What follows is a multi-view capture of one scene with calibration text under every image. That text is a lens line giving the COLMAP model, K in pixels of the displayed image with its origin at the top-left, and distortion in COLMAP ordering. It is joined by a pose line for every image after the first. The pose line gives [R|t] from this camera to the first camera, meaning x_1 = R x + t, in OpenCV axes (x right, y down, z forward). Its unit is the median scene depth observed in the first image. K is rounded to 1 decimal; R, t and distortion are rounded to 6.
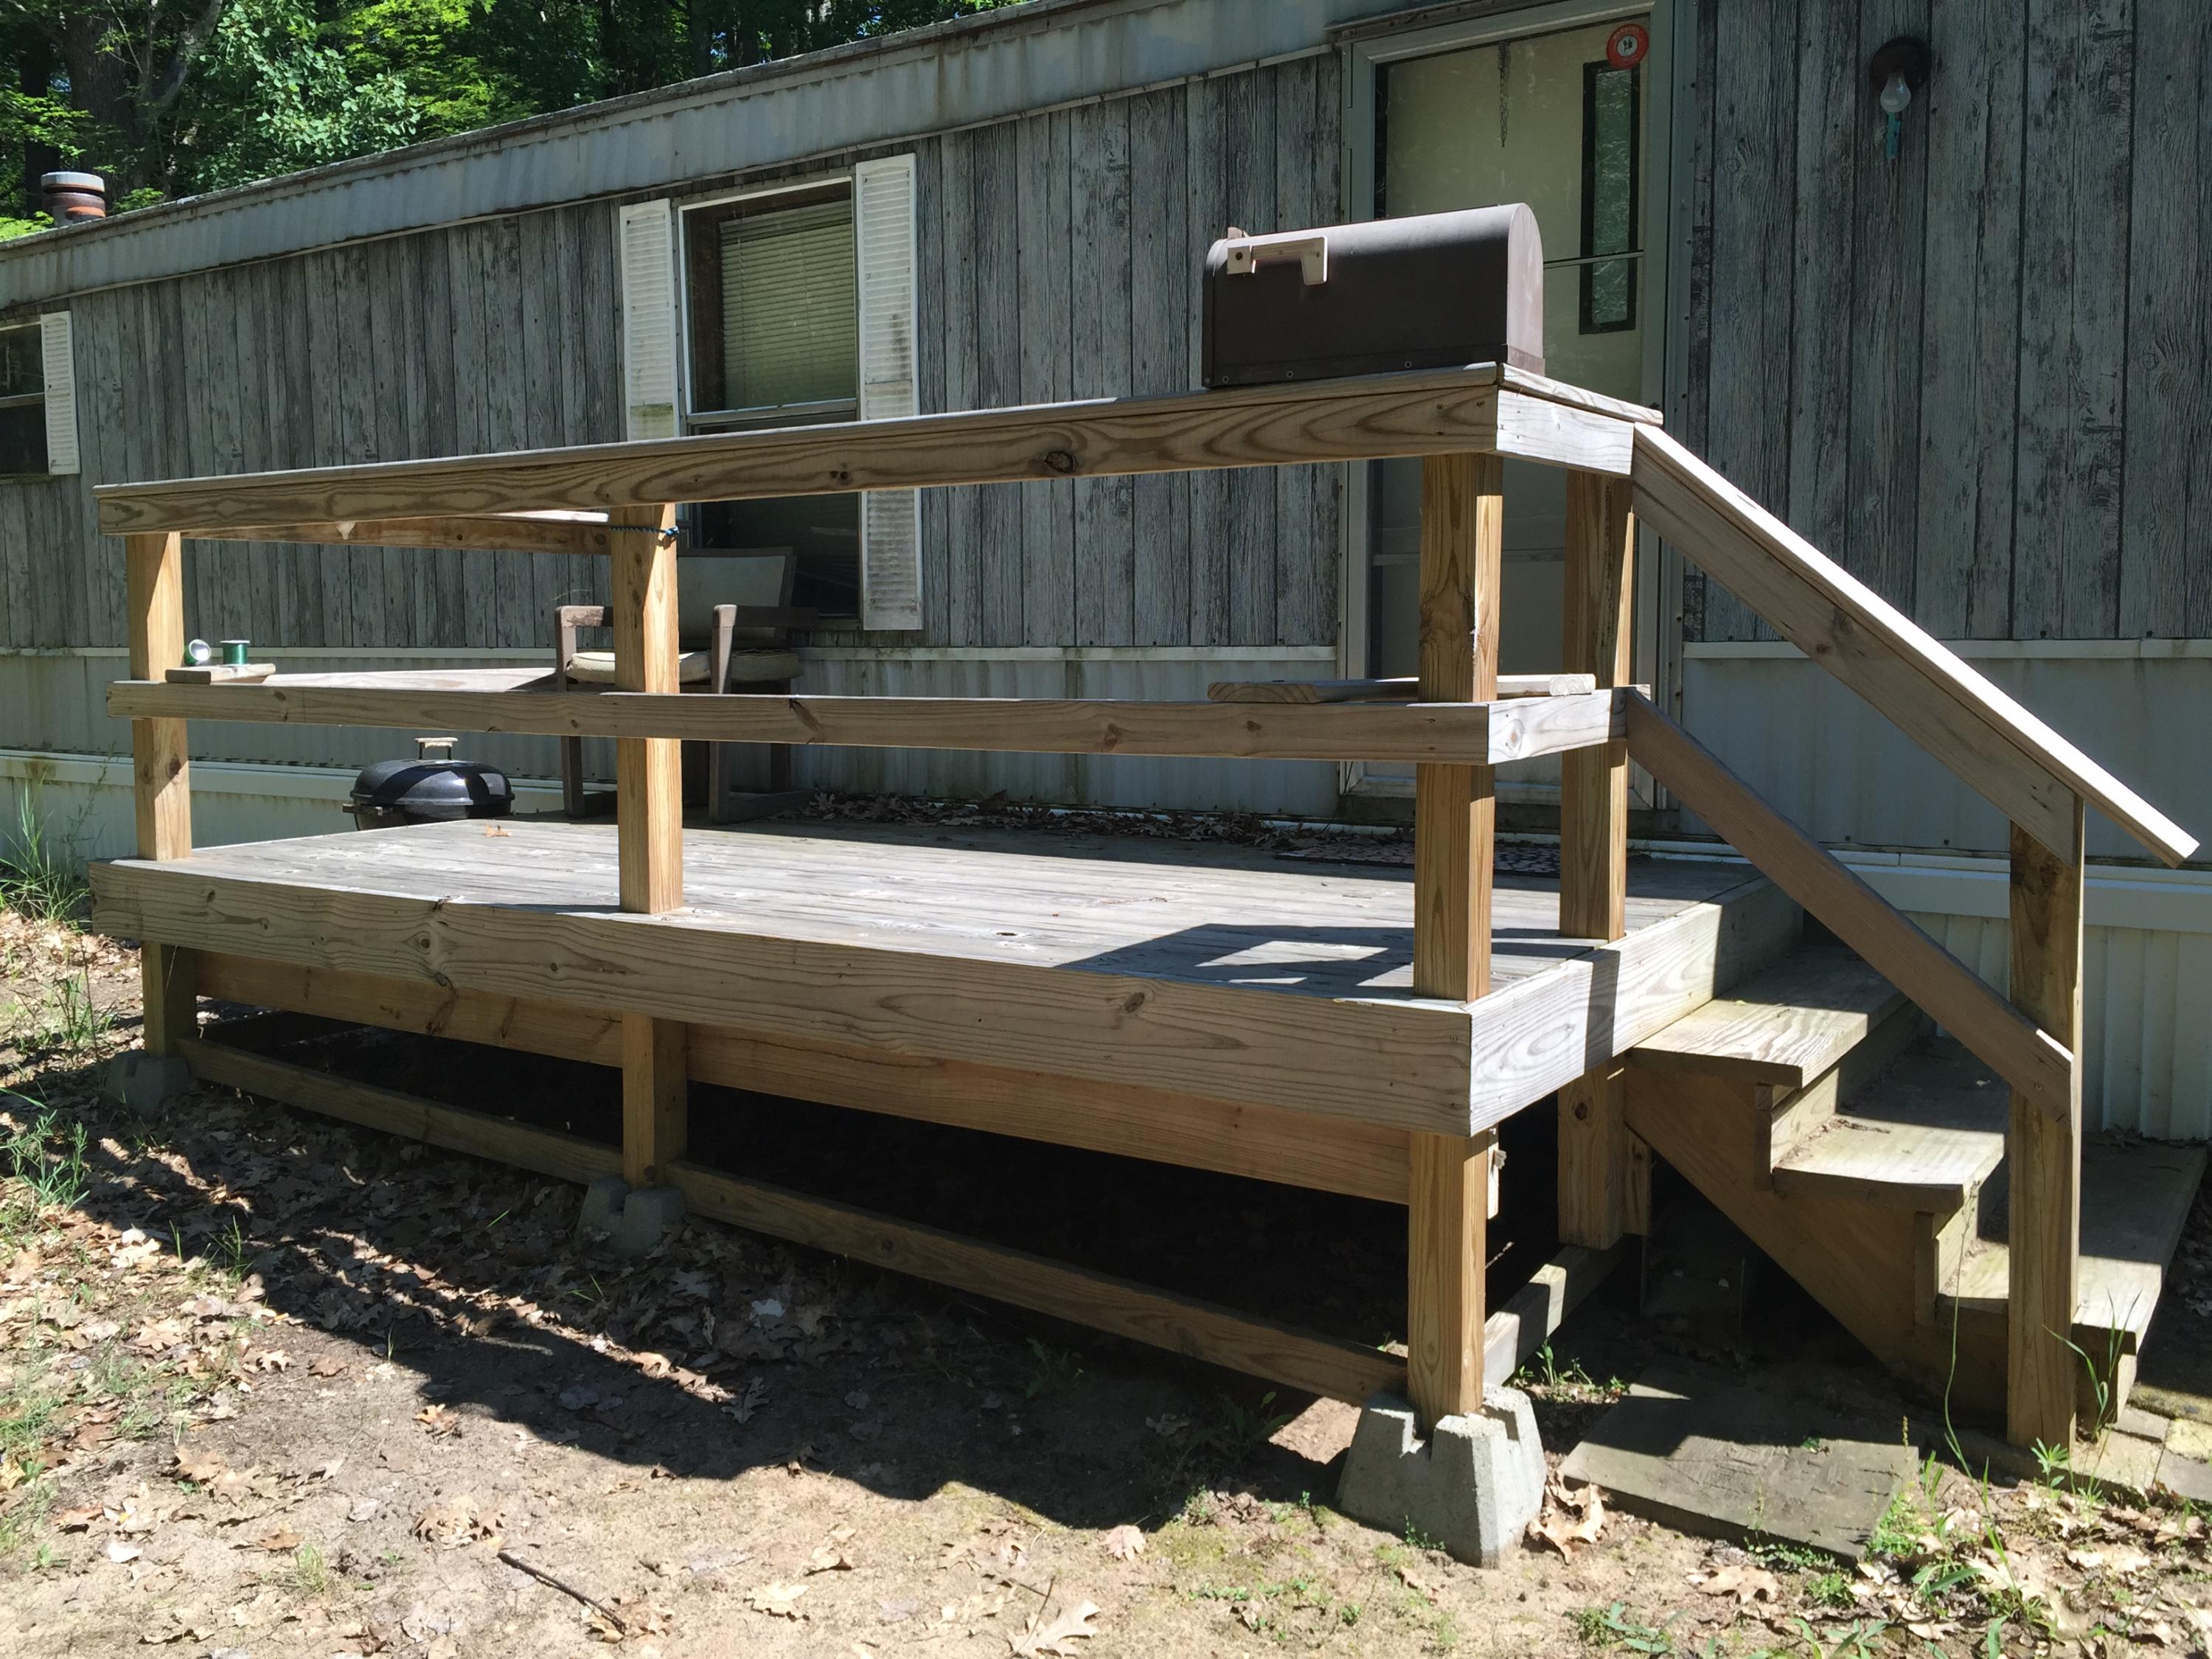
lens RADIAL K [[1869.1, 0, 1105.9], [0, 1869.1, 812.3], [0, 0, 1]] dist [0.098132, -0.127785]
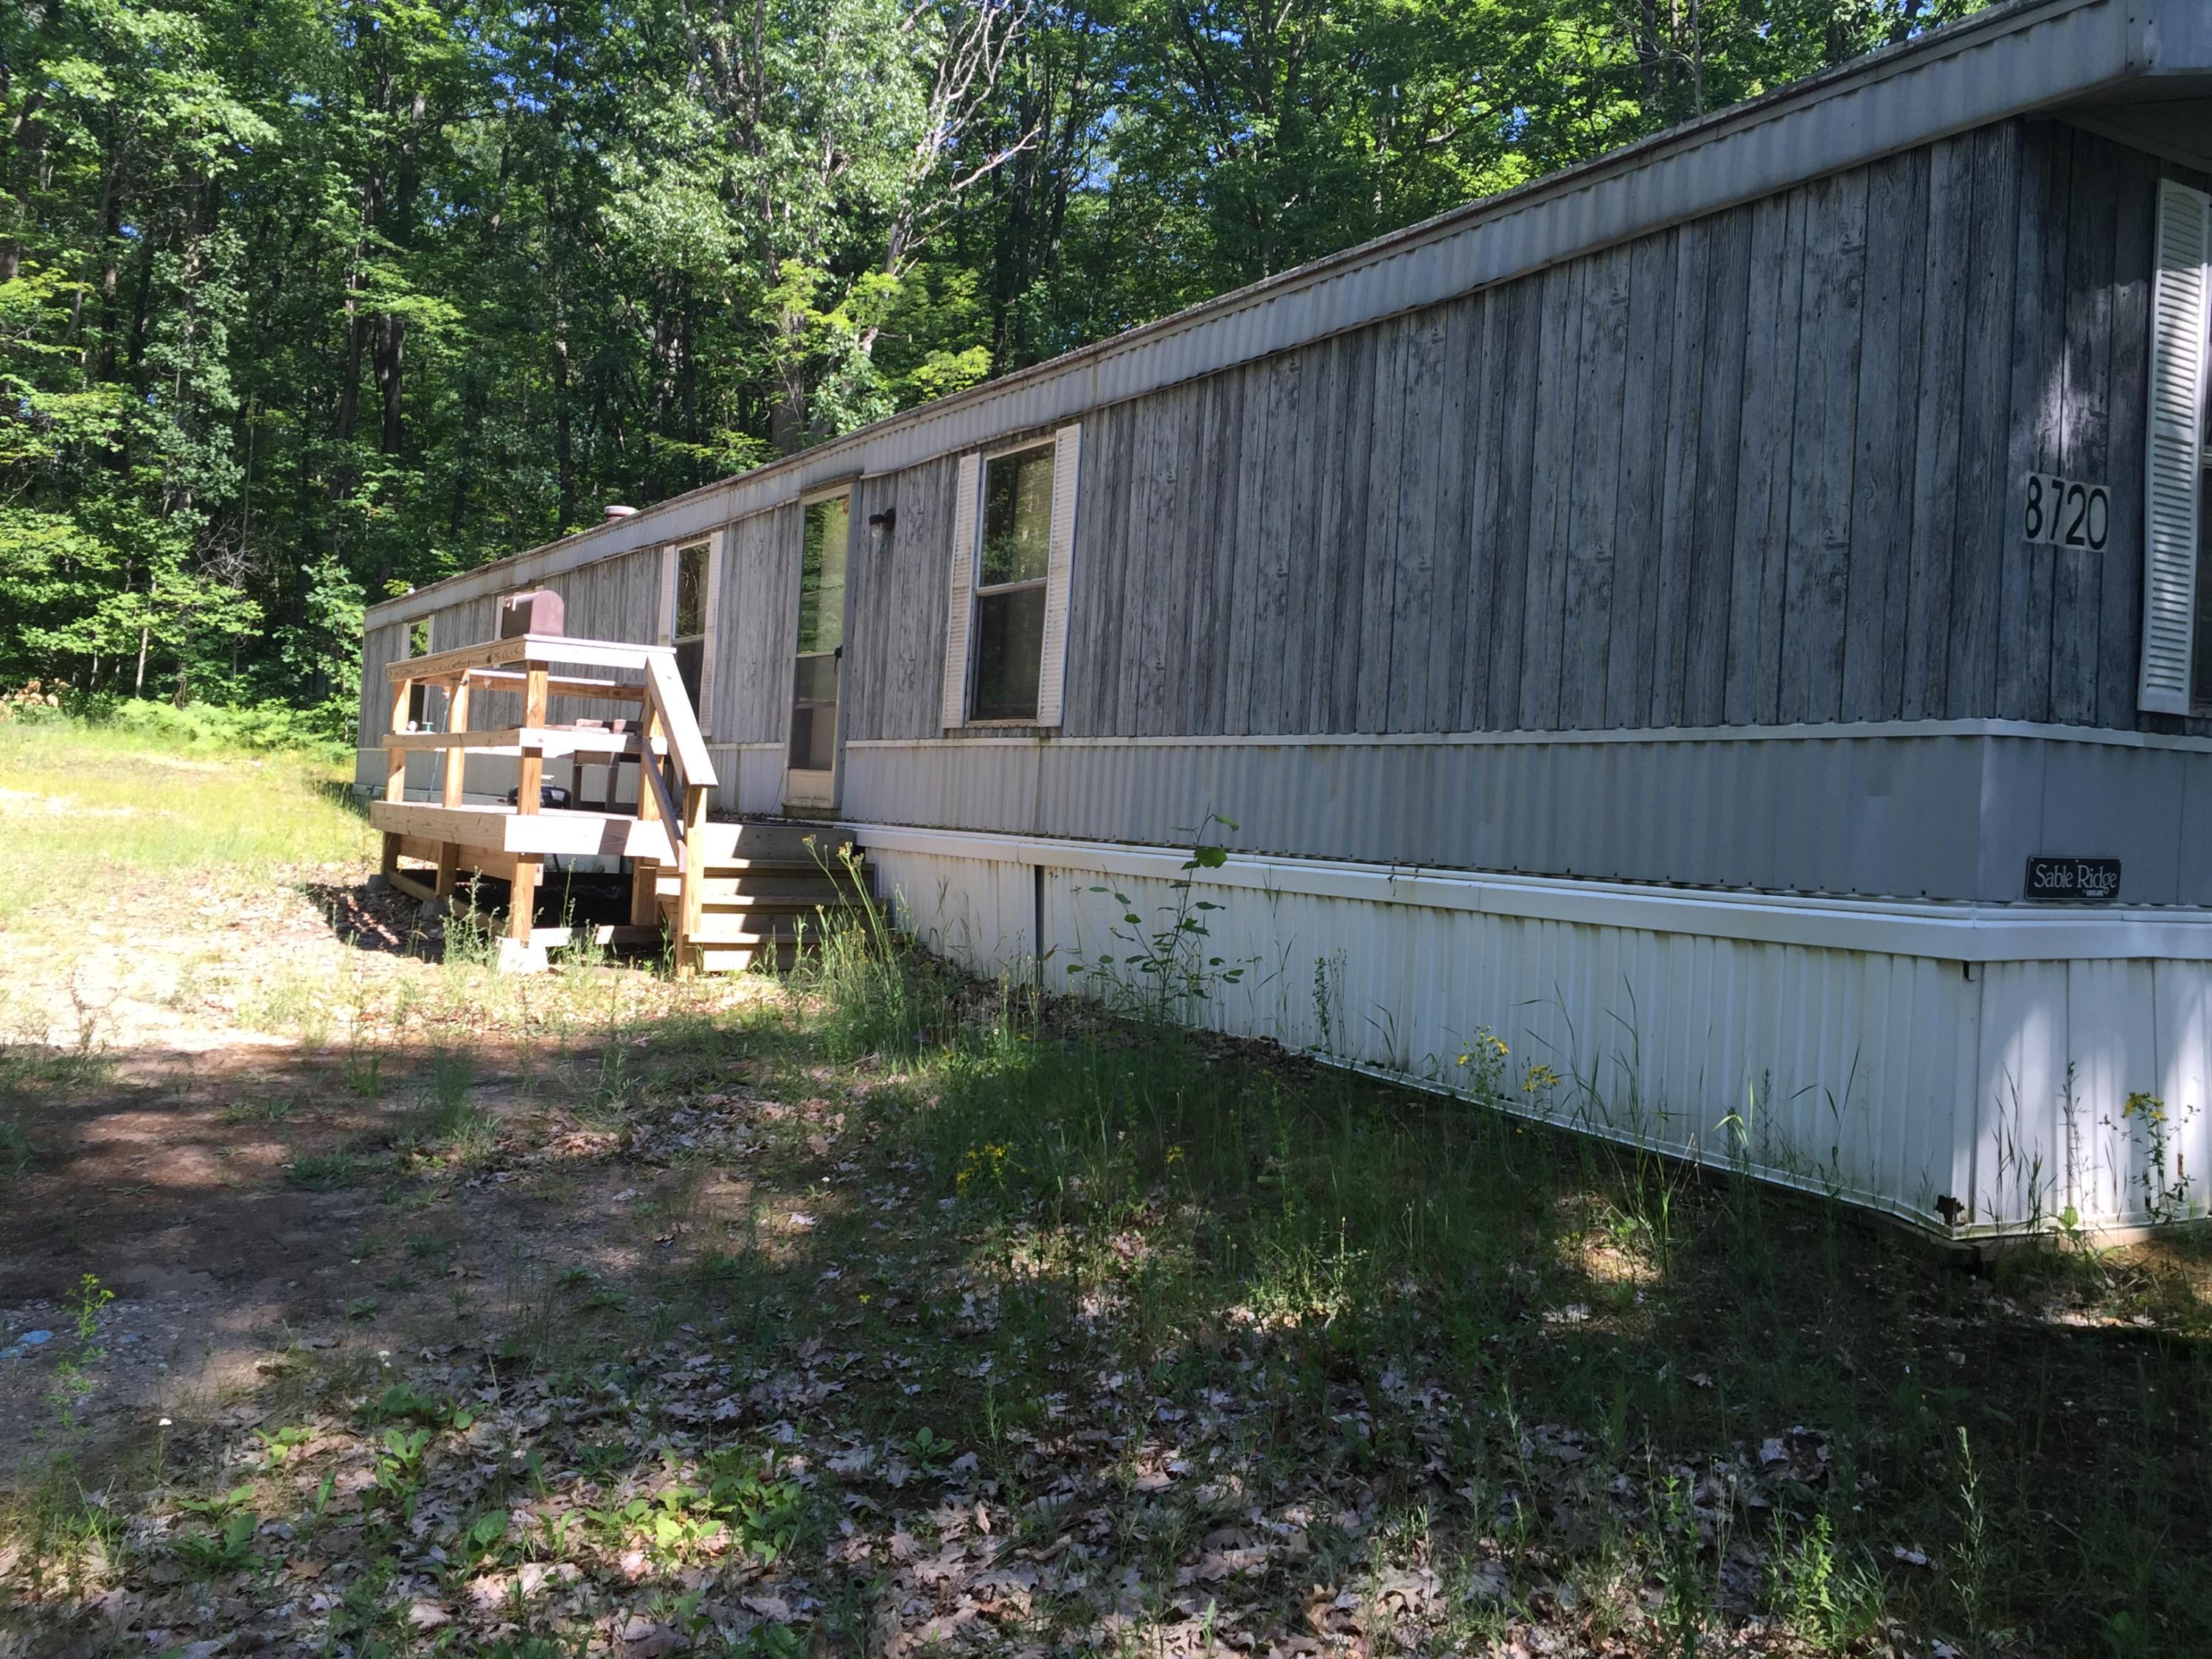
lens RADIAL K [[1869.1, 0, 1105.9], [0, 1869.1, 812.3], [0, 0, 1]] dist [0.098132, -0.127785]
pose [[0.904798, 0.054652, -0.422319, 1.861254], [-0.099655, 0.991367, -0.085213, 0.199704], [0.414016, 0.119186, 0.902433, -1.186847]]
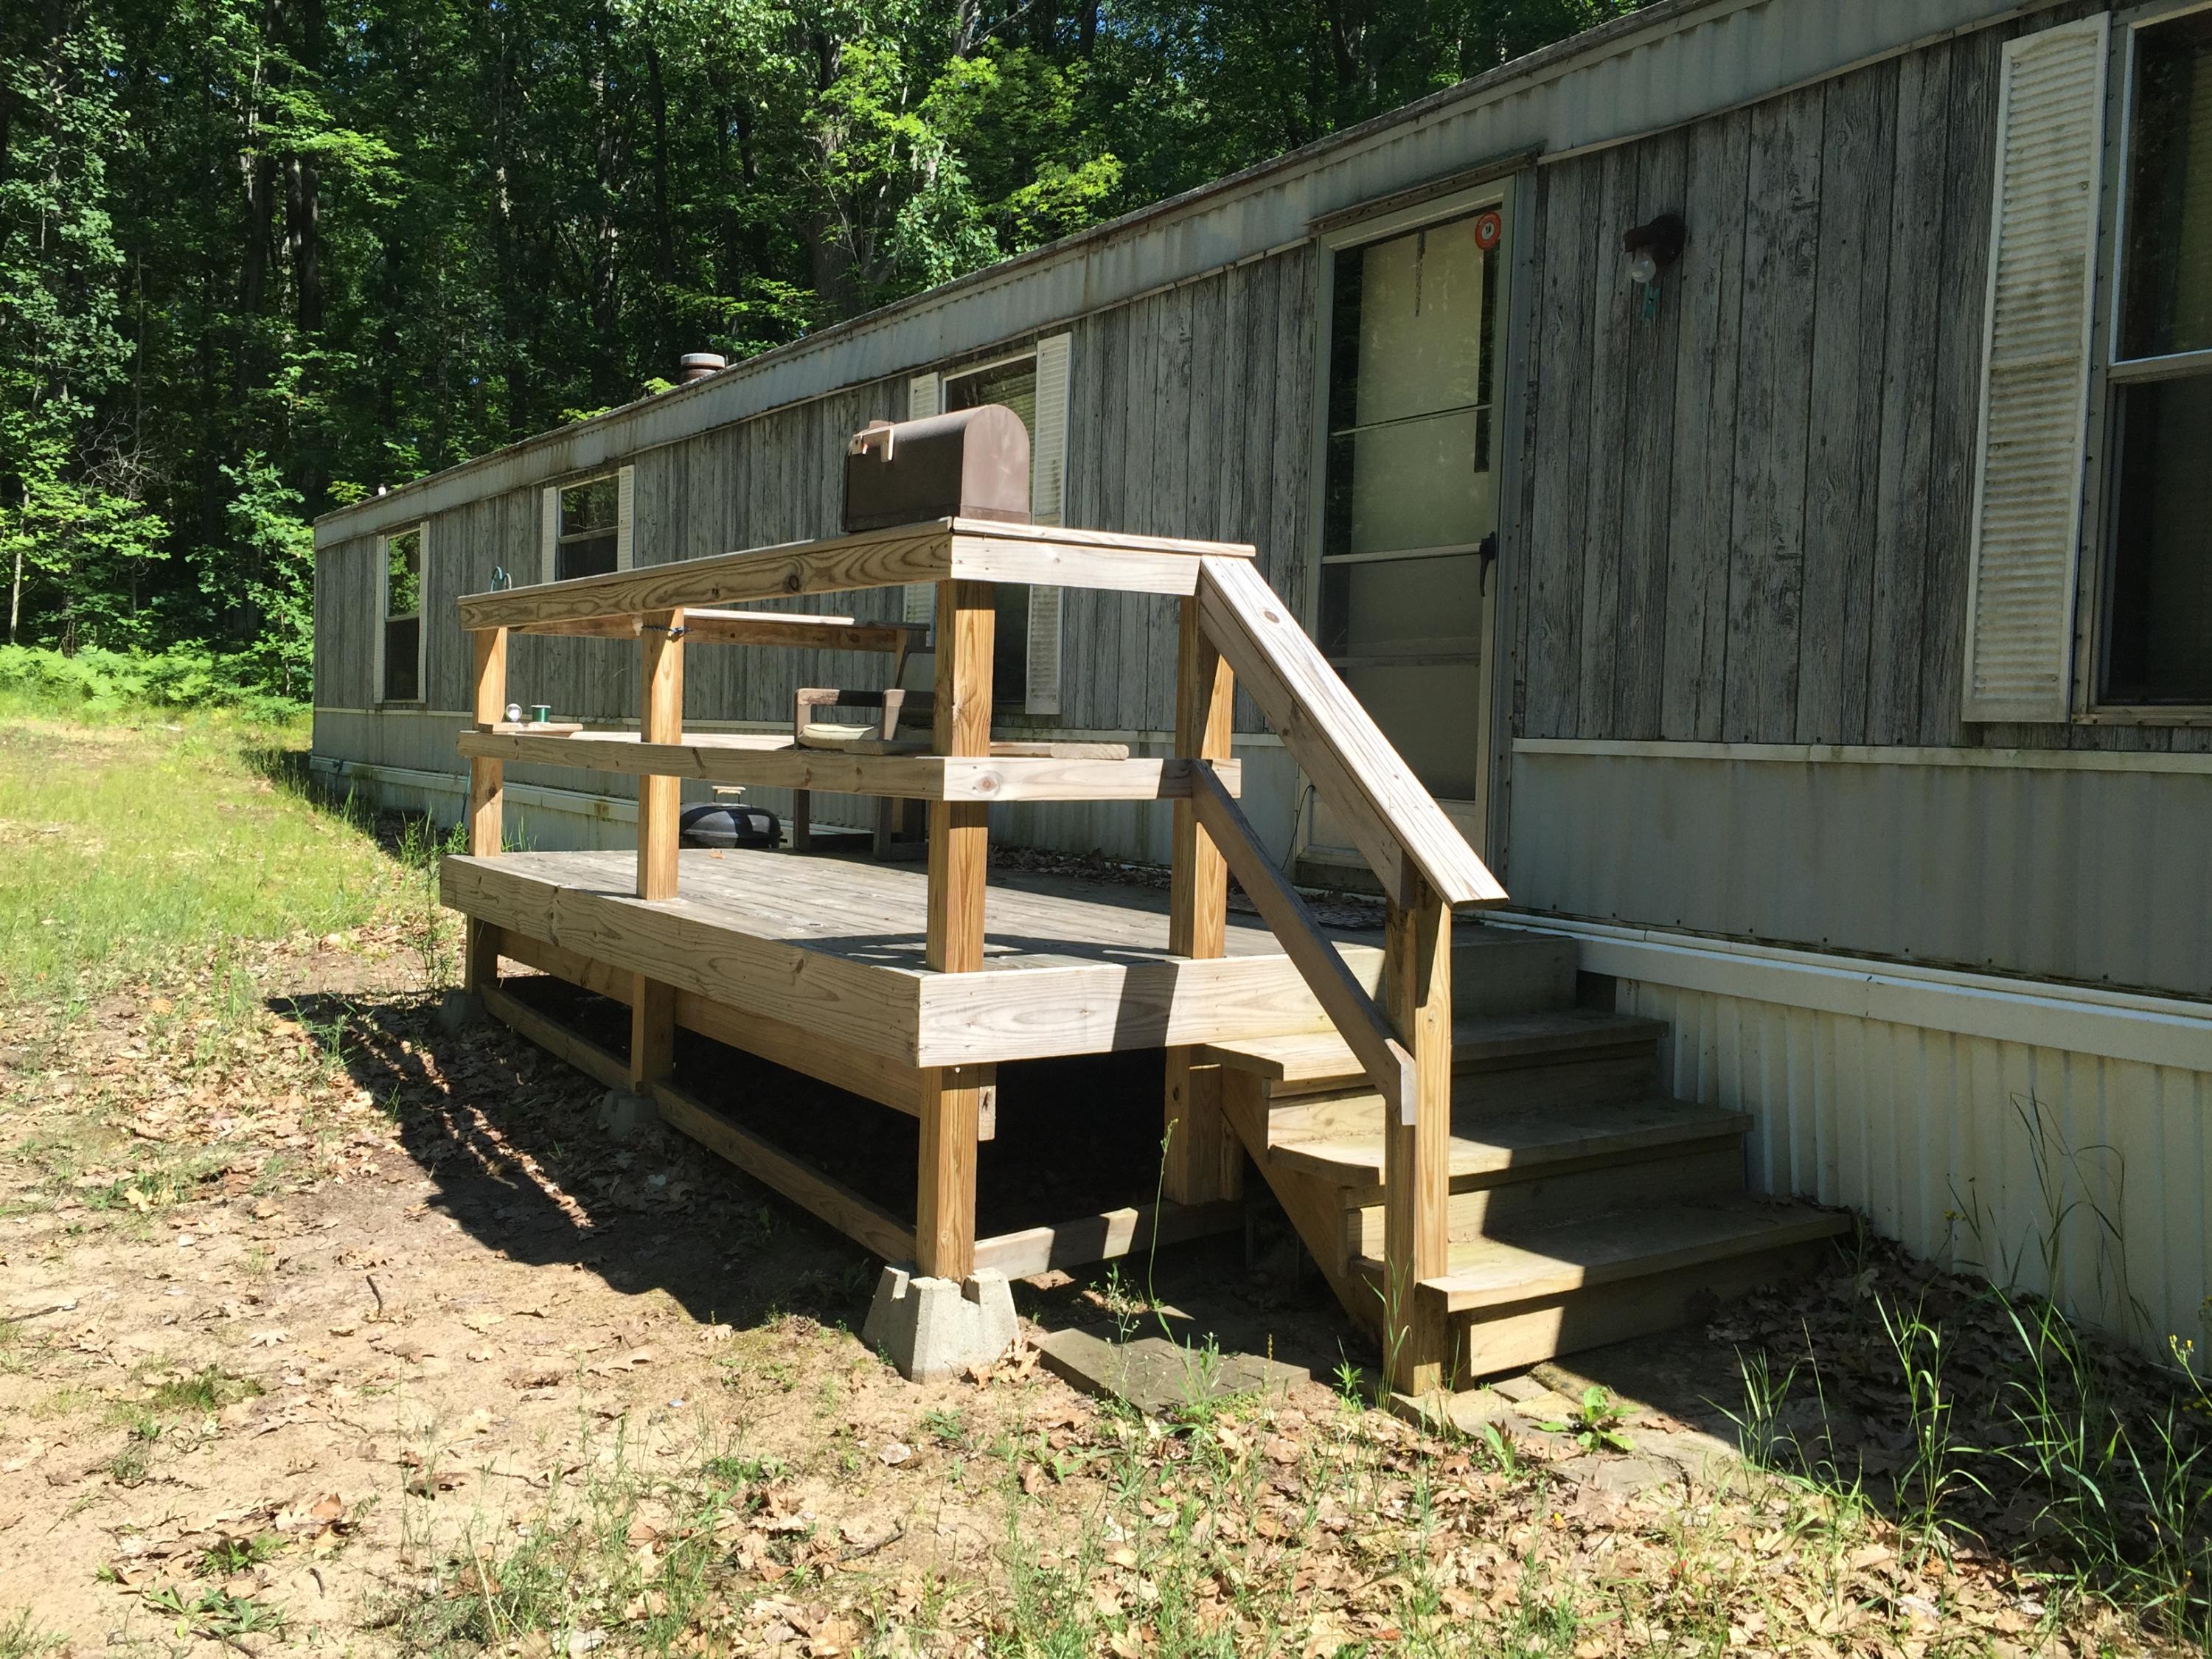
lens RADIAL K [[1889.6, 0, 1106.0], [0, 1889.6, 829.5], [0, 0, 1]] dist [0.086983, -0.116633]
pose [[0.921867, 0.052255, -0.383968, 0.591209], [-0.070581, 0.996934, -0.033781, 0.024293], [0.381026, 0.058242, 0.922728, -0.174537]]
